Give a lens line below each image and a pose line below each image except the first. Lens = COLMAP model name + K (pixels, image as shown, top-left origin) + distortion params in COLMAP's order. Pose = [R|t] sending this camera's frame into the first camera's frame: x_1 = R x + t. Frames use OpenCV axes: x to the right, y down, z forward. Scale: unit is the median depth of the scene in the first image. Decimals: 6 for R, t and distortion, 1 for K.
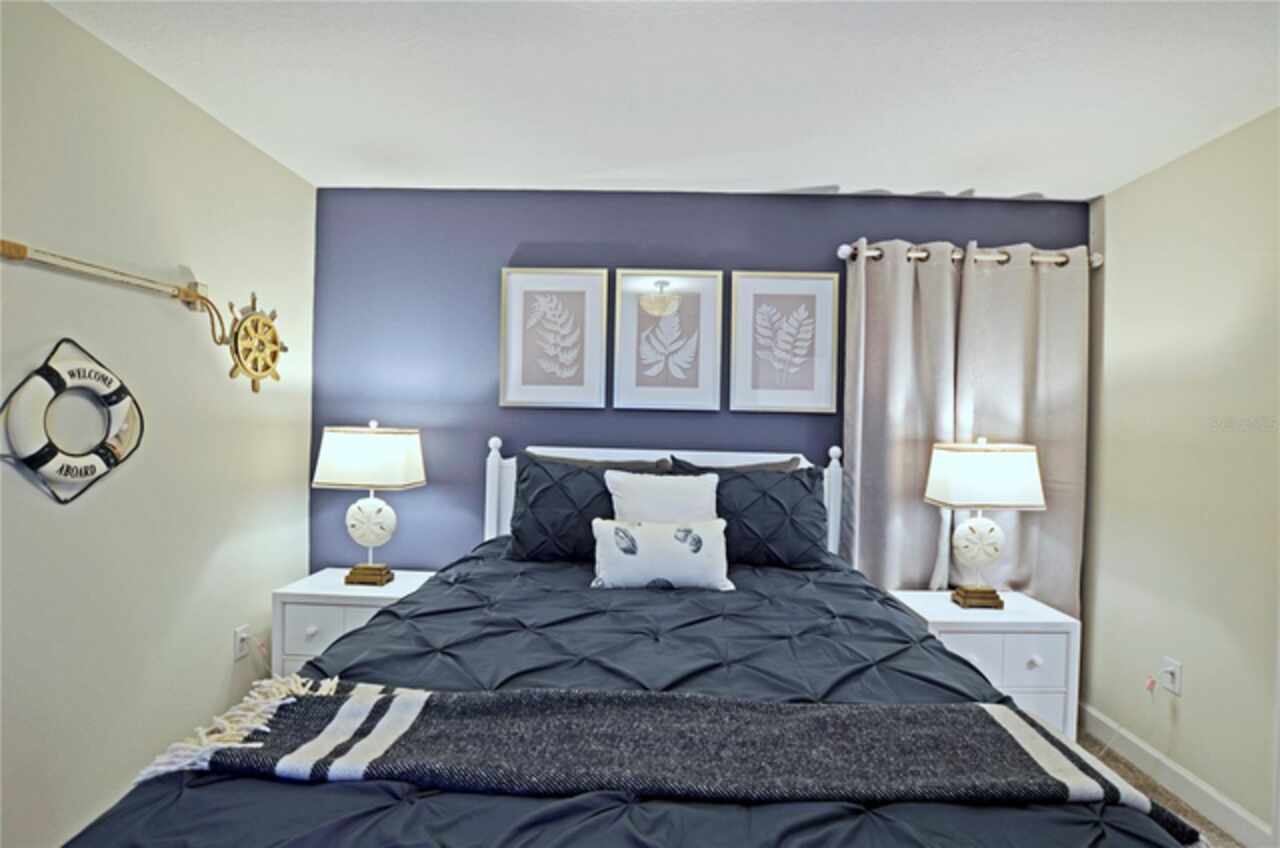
lens RADIAL K [[593.4, 0, 650.5], [0, 593.4, 426.8], [0, 0, 1]] dist [-0.038221, 0.010025]
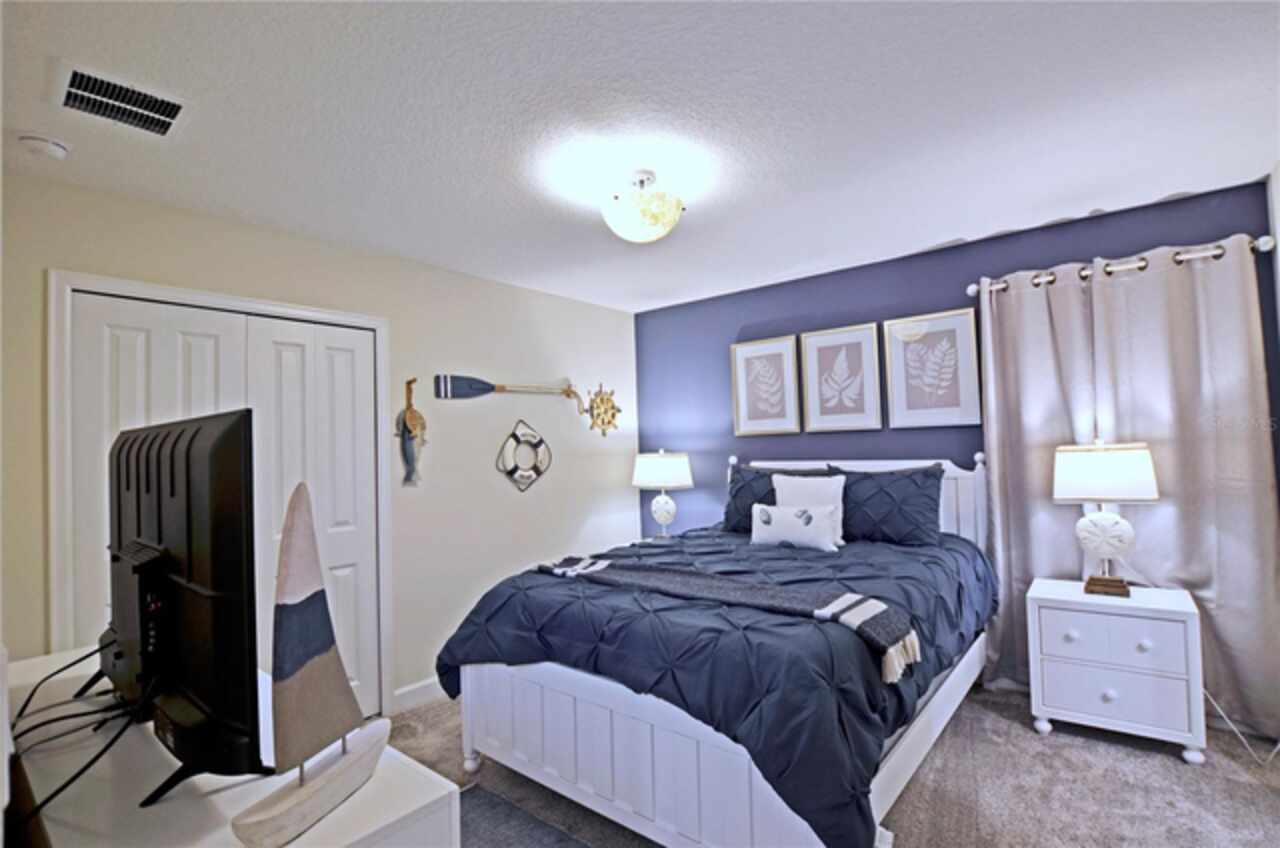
lens RADIAL K [[593.4, 0, 650.5], [0, 593.4, 426.8], [0, 0, 1]] dist [-0.038221, 0.010025]
pose [[0.787836, -0.068907, -0.612018, 0.532894], [0.044338, 0.997489, -0.055232, 0.017755], [0.614287, 0.016378, 0.788913, -0.349653]]
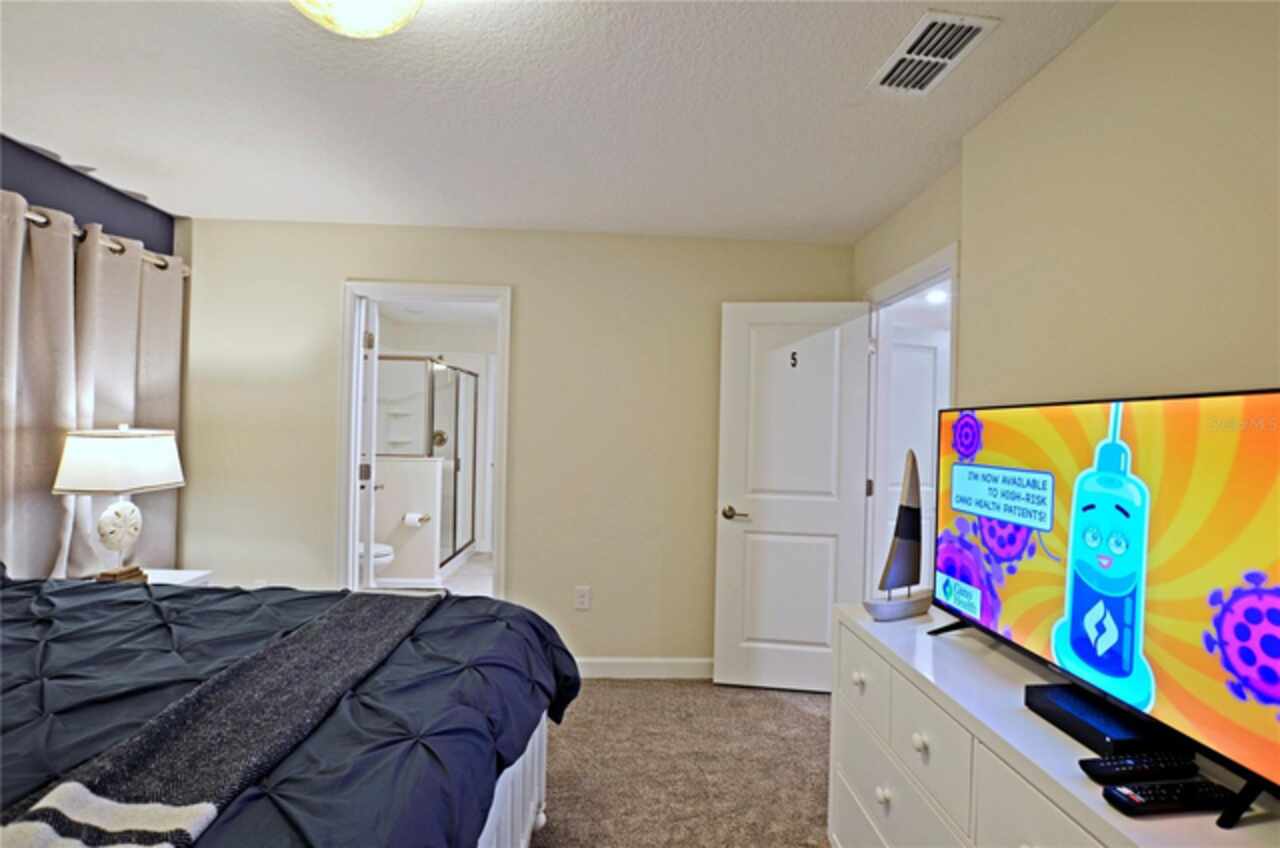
lens RADIAL K [[593.4, 0, 650.5], [0, 593.4, 426.8], [0, 0, 1]] dist [-0.038221, 0.010025]
pose [[-0.062155, -0.020164, 0.997863, -0.475676], [-0.018537, 0.999647, 0.019045, -0.012236], [-0.997894, -0.017313, -0.062506, 0.128448]]
